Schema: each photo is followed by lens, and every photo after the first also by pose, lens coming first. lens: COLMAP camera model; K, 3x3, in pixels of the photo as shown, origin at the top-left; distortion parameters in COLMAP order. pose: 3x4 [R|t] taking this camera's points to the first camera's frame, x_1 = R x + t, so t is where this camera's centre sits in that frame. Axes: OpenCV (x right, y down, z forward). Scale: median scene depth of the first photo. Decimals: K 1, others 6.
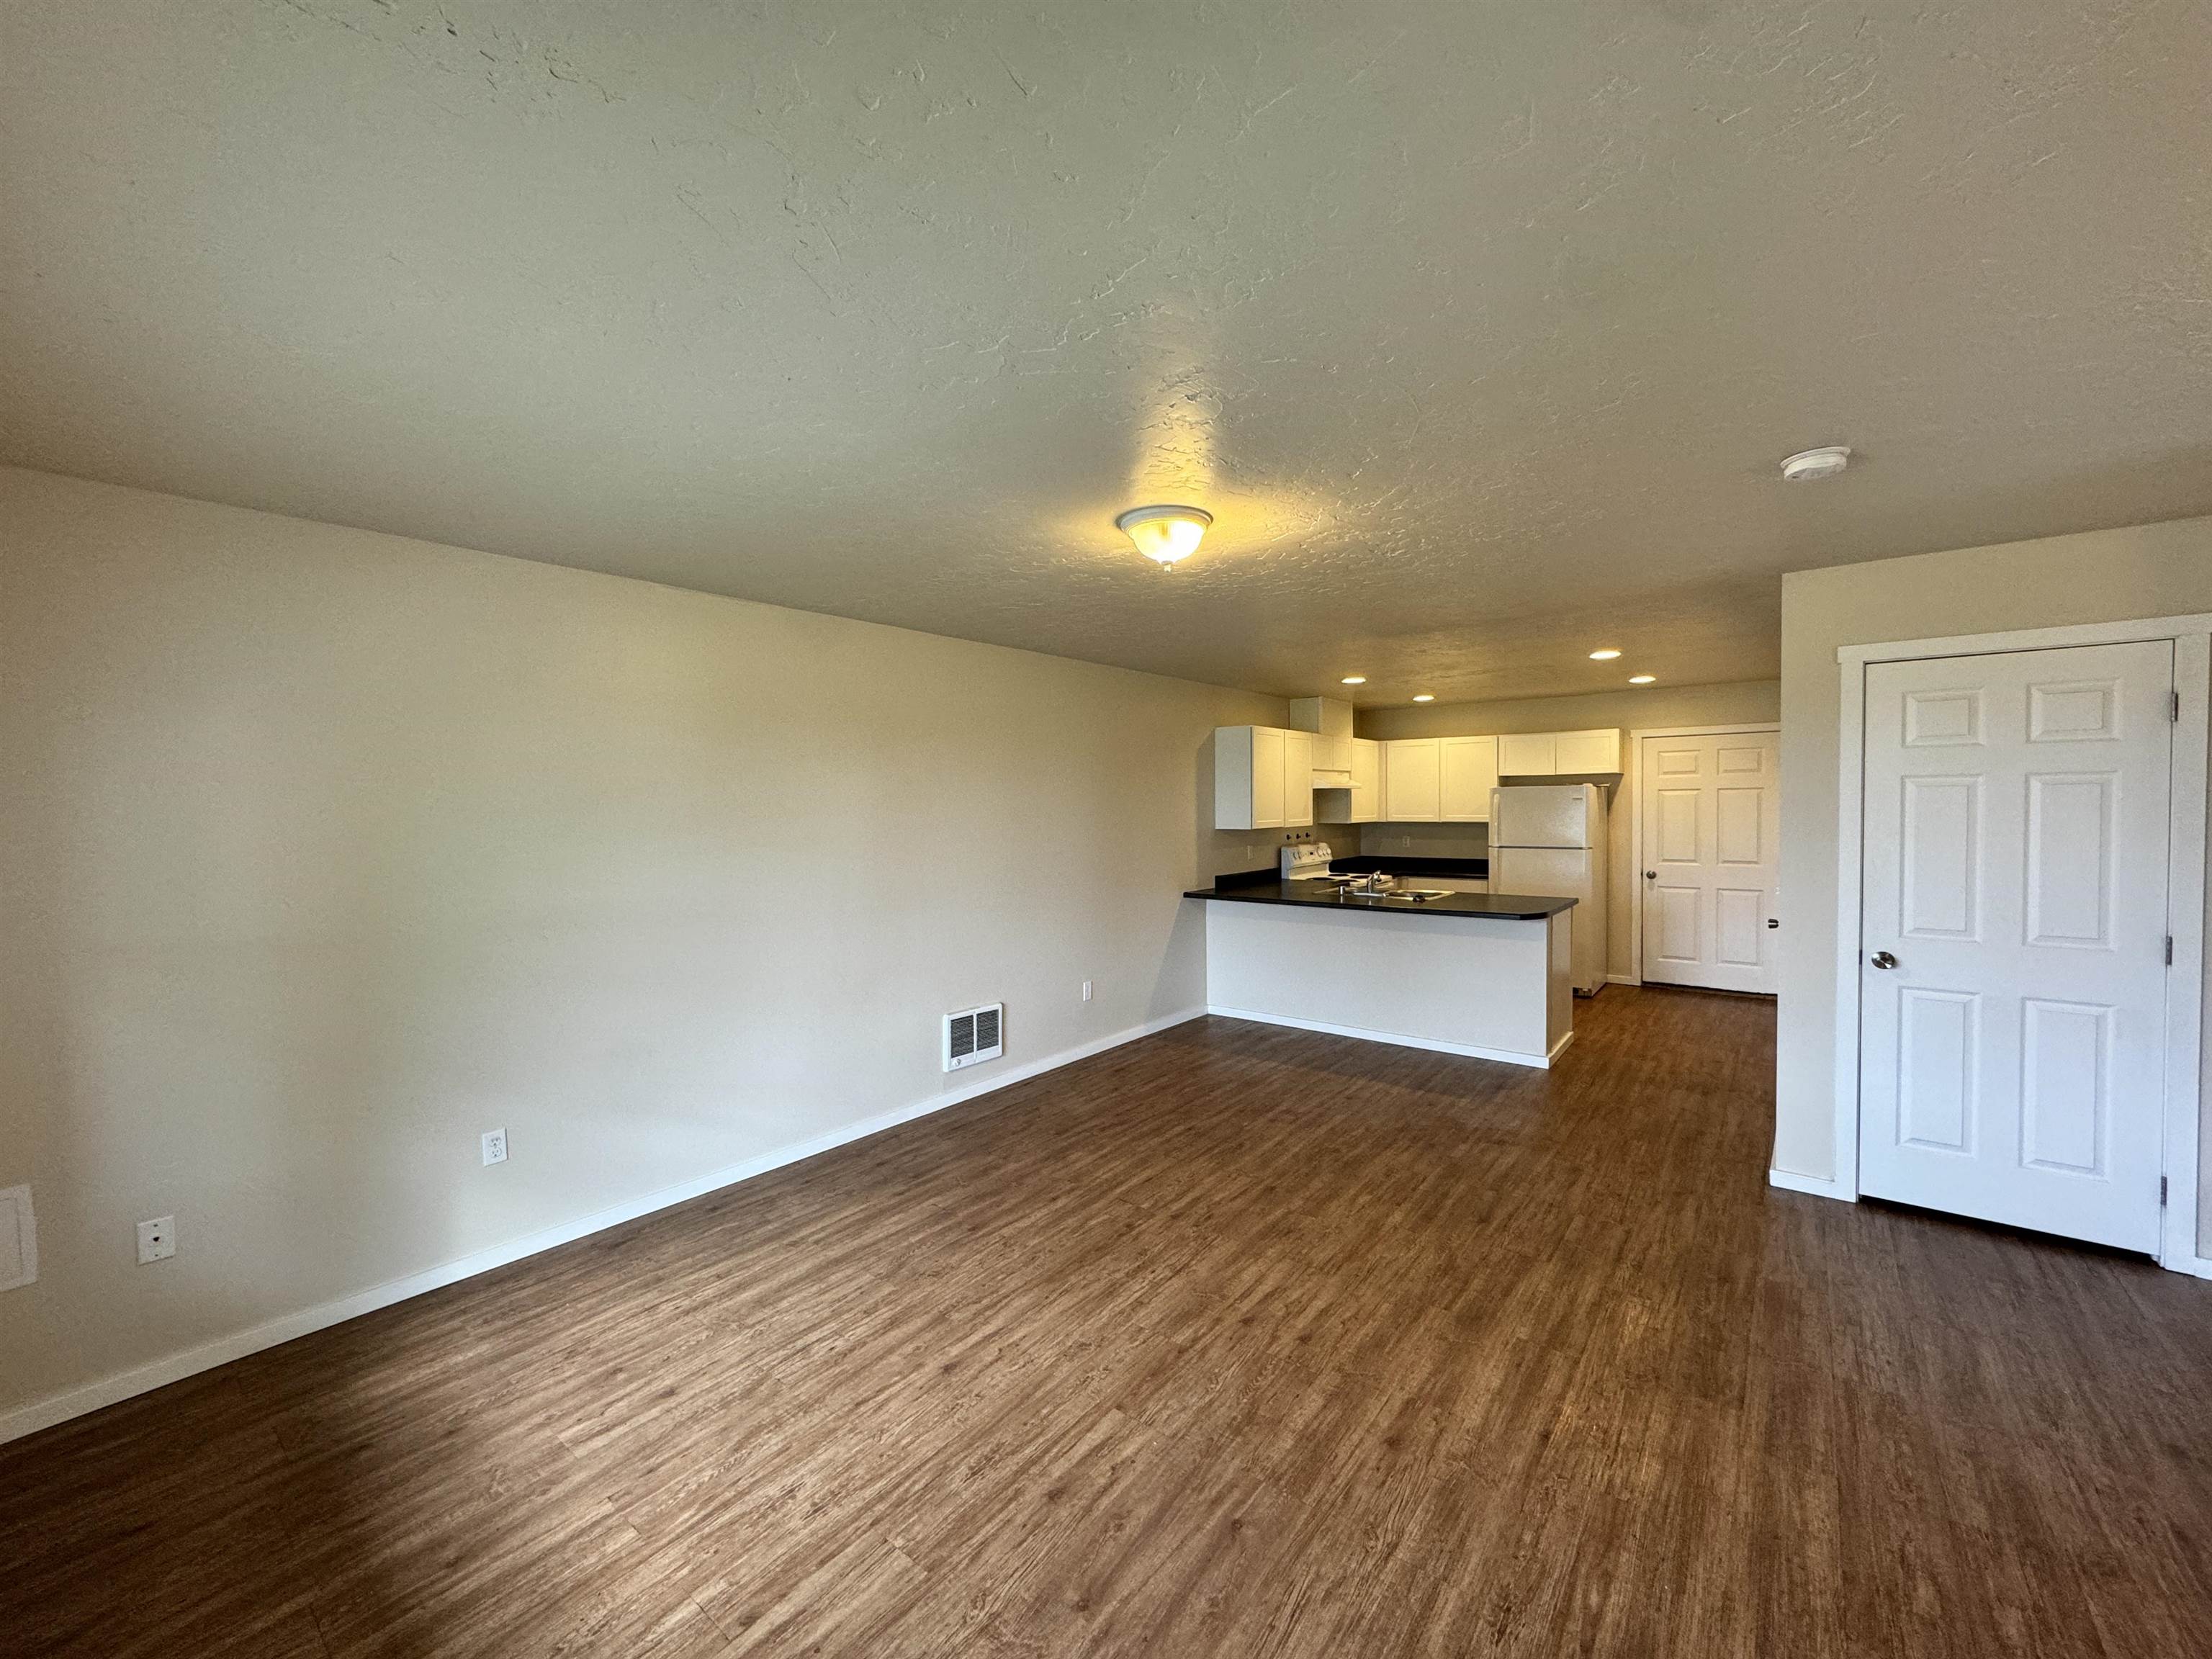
lens RADIAL K [[881.0, 0, 1106.0], [0, 881.0, 829.5], [0, 0, 1]] dist [-0.000918, 0.000360]
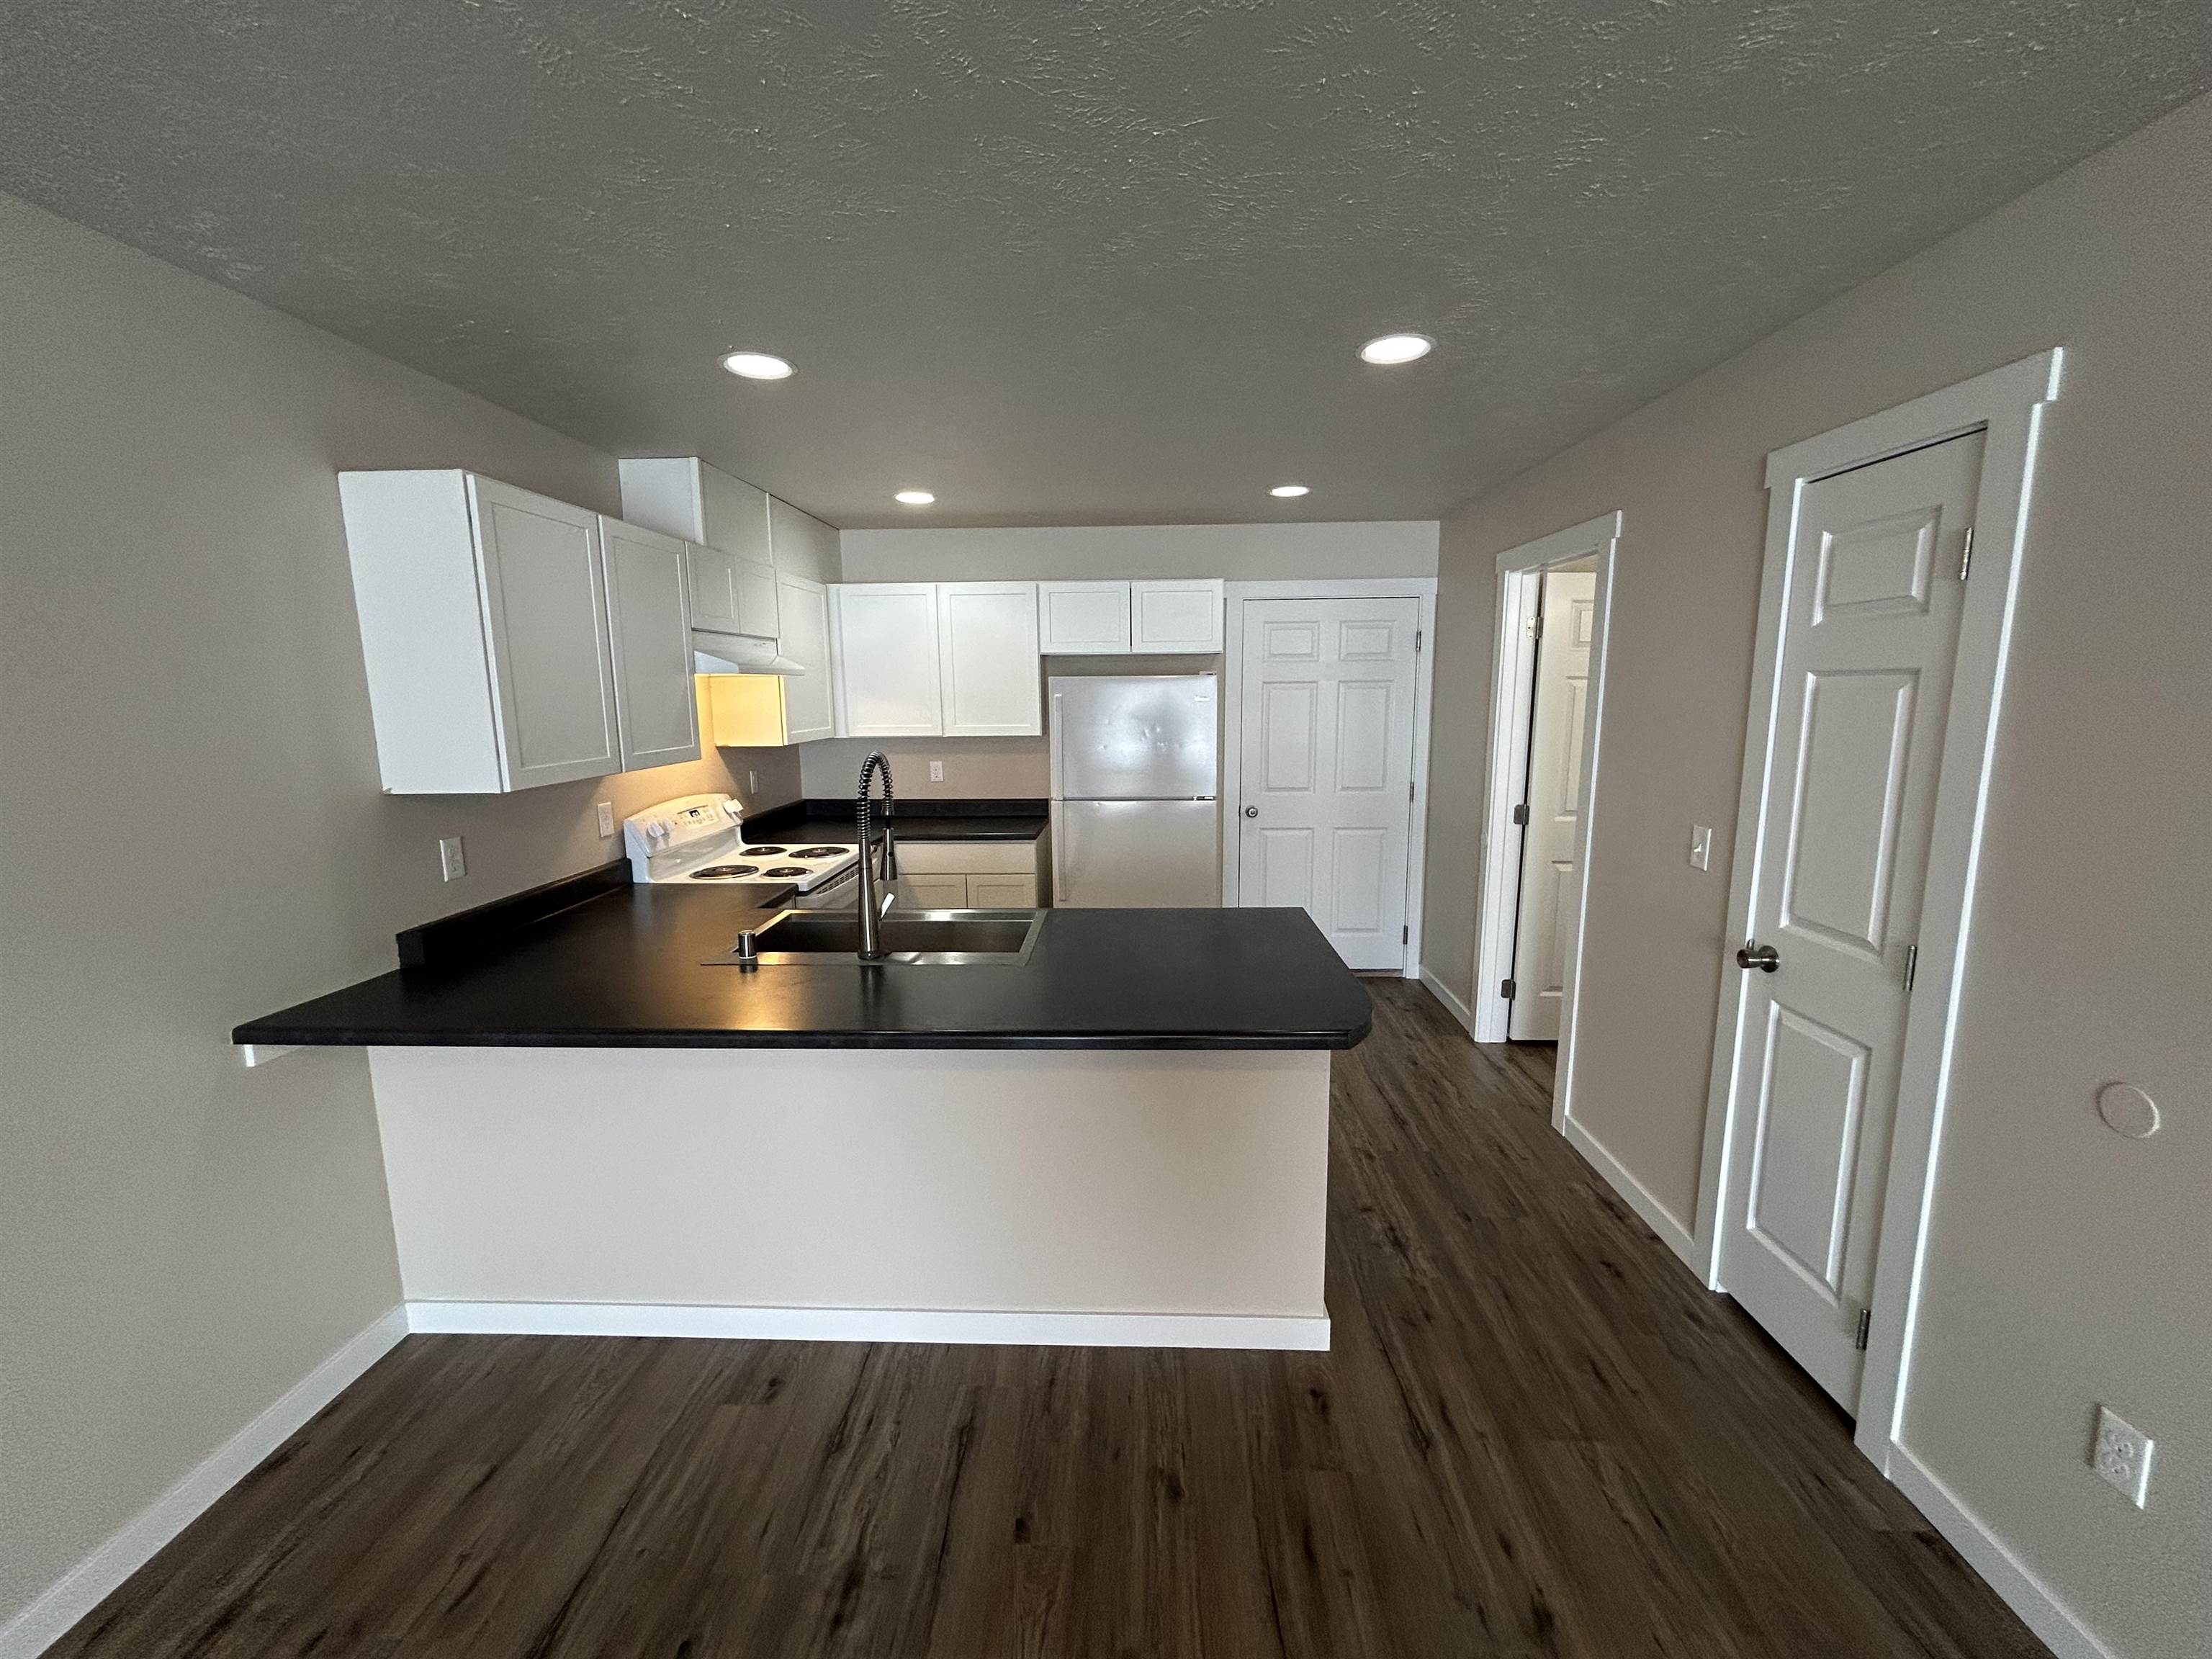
lens RADIAL K [[888.5, 0, 1093.6], [0, 888.5, 821.1], [0, 0, 1]] dist [0.022421, 0.000081]
pose [[0.809536, -0.083501, 0.581101, 0.150872], [0.014468, 0.992370, 0.122443, -0.028157], [-0.586891, -0.090714, 0.804568, 0.595816]]
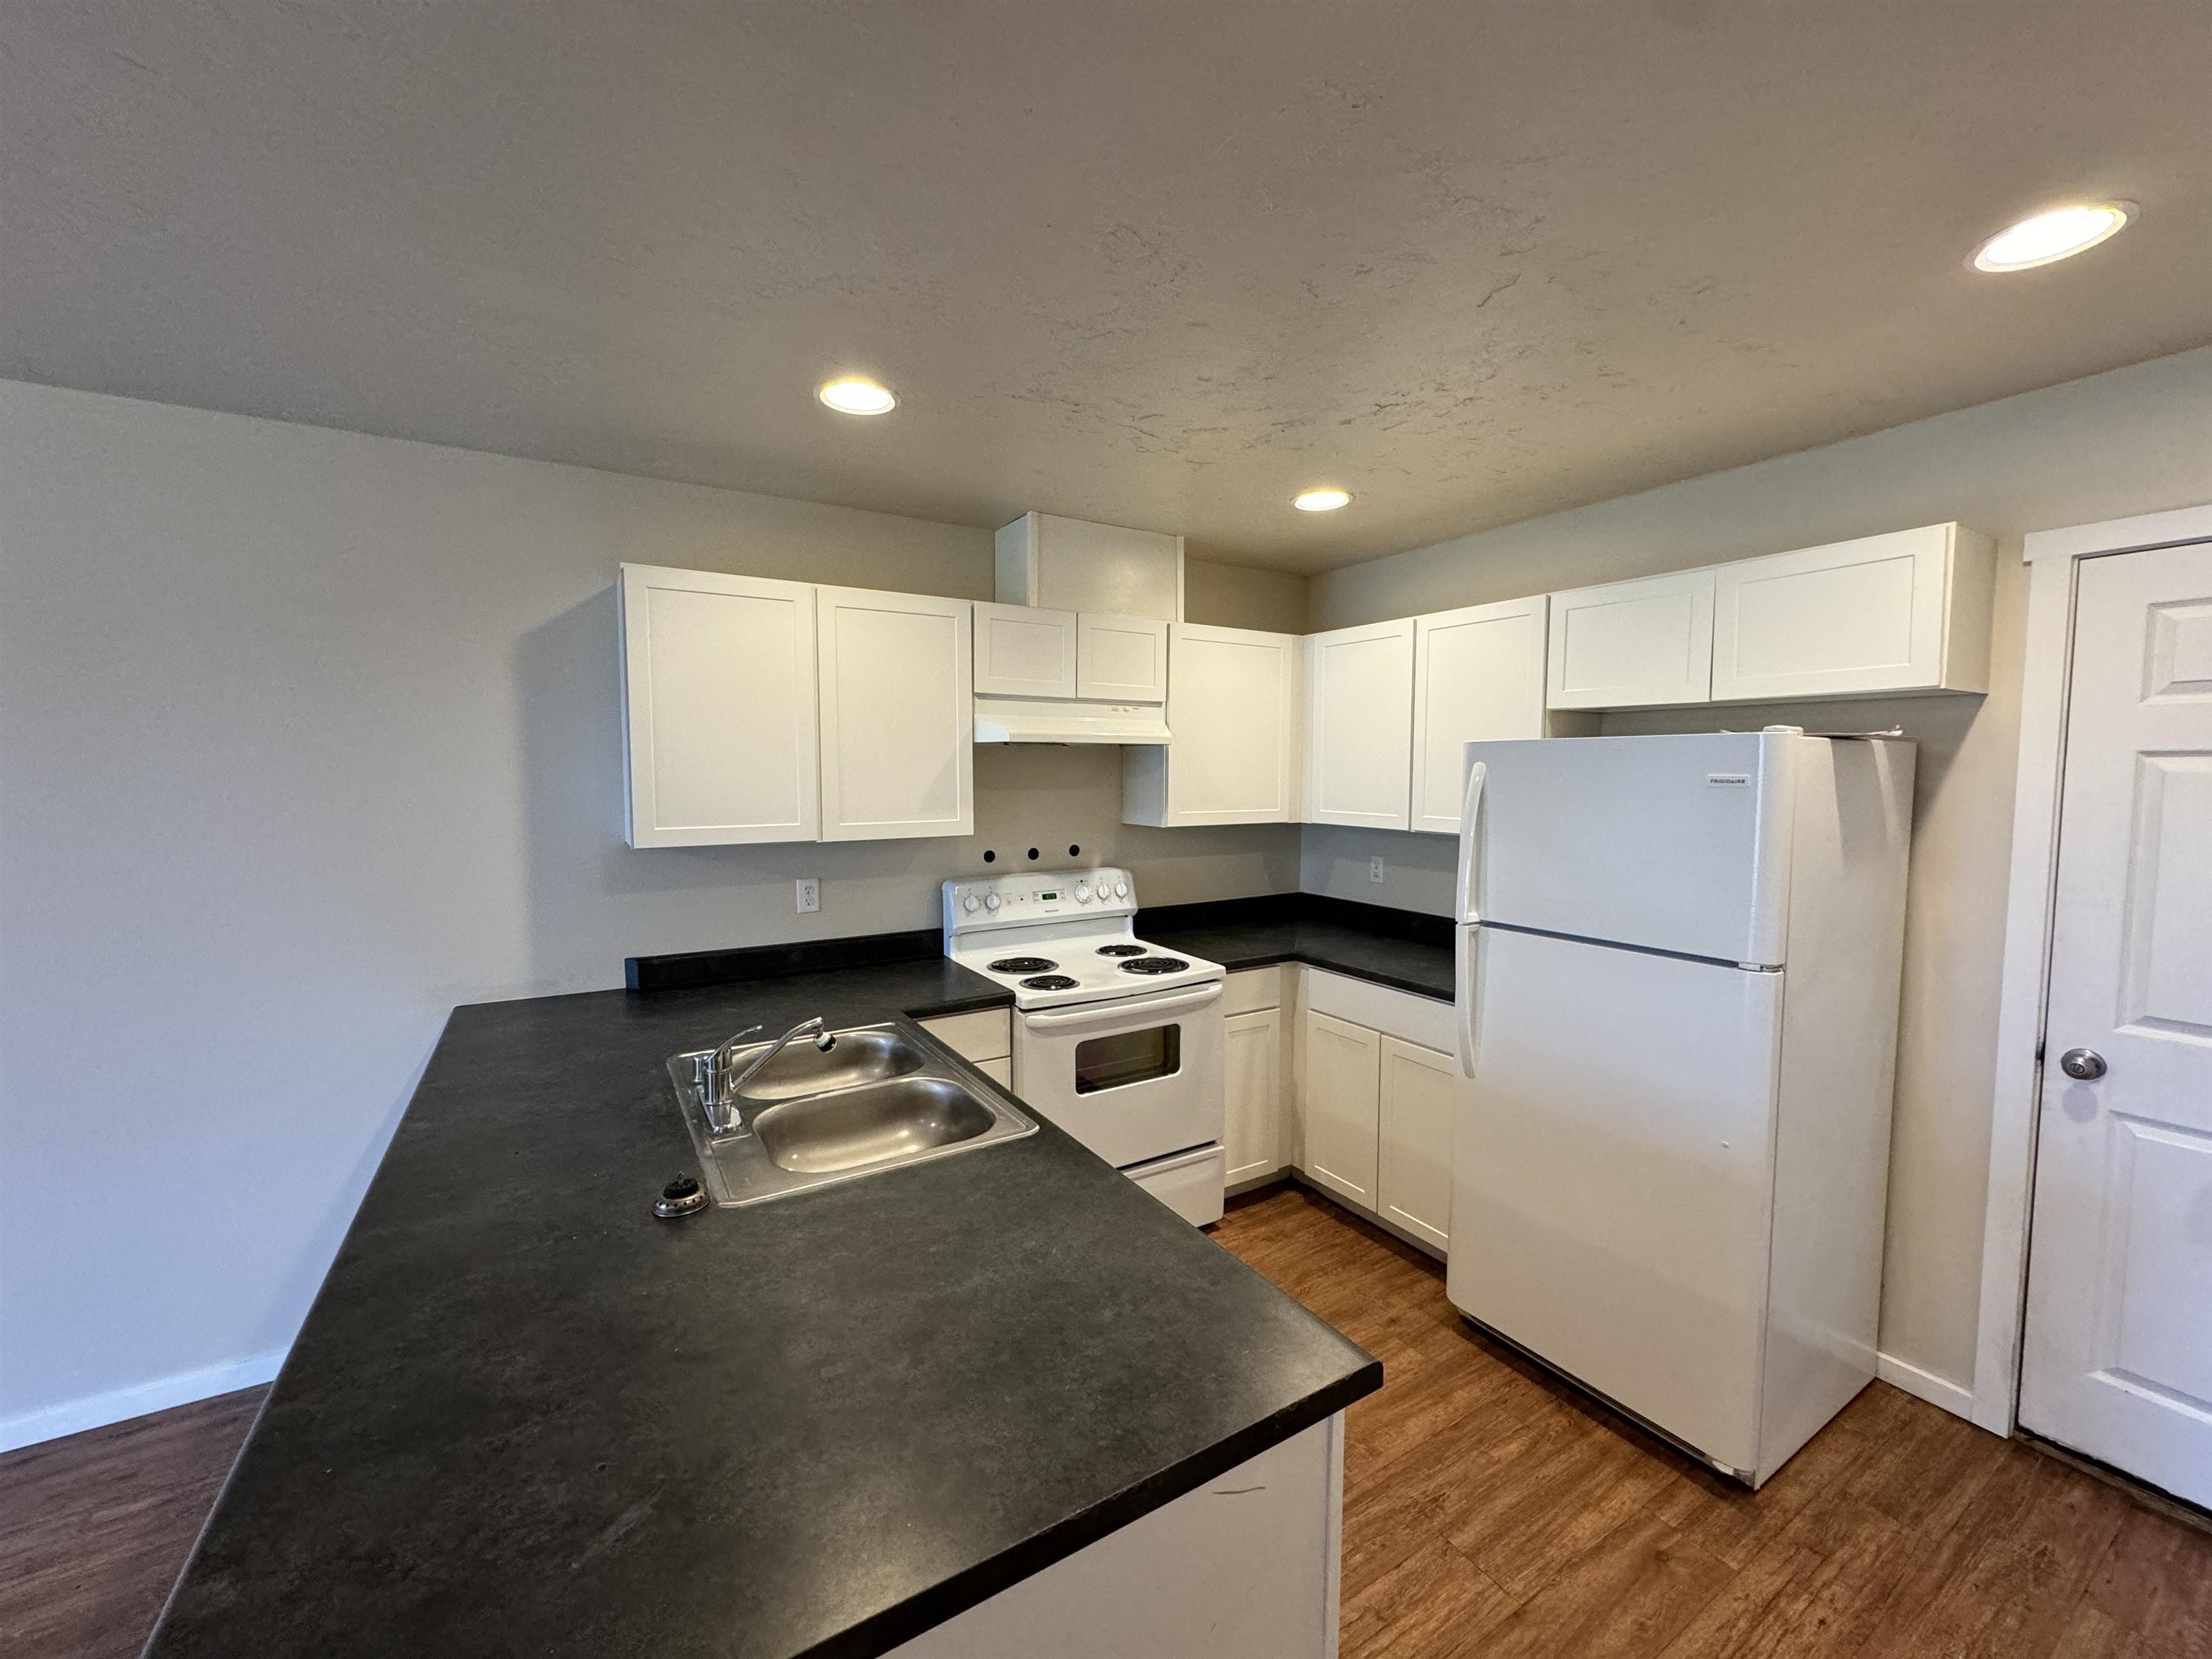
lens RADIAL K [[881.0, 0, 1106.0], [0, 881.0, 829.5], [0, 0, 1]] dist [-0.000918, 0.000360]
pose [[0.938660, 0.036471, -0.342910, 0.476801], [-0.019536, 0.998419, 0.052712, -0.033794], [0.344290, -0.042779, 0.937888, 0.720197]]
